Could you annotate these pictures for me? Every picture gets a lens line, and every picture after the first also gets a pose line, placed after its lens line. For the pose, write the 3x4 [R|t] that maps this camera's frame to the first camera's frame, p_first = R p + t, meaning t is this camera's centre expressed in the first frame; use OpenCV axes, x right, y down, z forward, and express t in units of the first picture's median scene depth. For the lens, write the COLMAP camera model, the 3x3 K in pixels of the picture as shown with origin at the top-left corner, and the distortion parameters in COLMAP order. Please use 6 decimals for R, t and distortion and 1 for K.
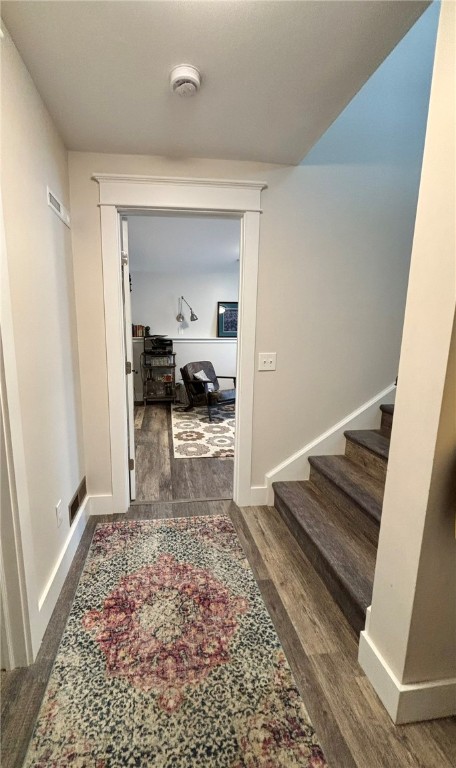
lens RADIAL K [[333.7, 0, 226.7], [0, 333.7, 383.3], [0, 0, 1]] dist [-0.001016, 0.000063]
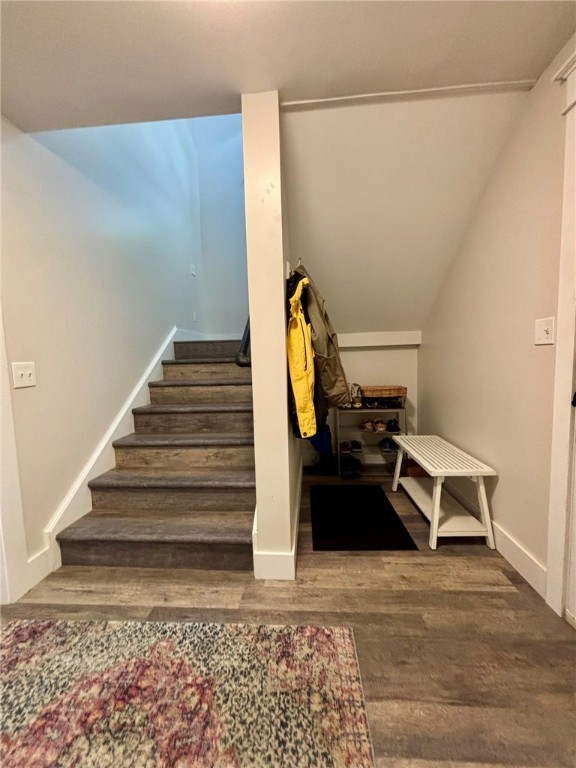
lens RADIAL K [[309.1, 0, 287.6], [0, 309.1, 385.5], [0, 0, 1]] dist [0.000907, -0.000202]
pose [[0.173542, -0.090532, 0.980657, -0.669134], [0.189031, 0.980313, 0.057048, 0.042790], [-0.966515, 0.175474, 0.187238, 0.490611]]
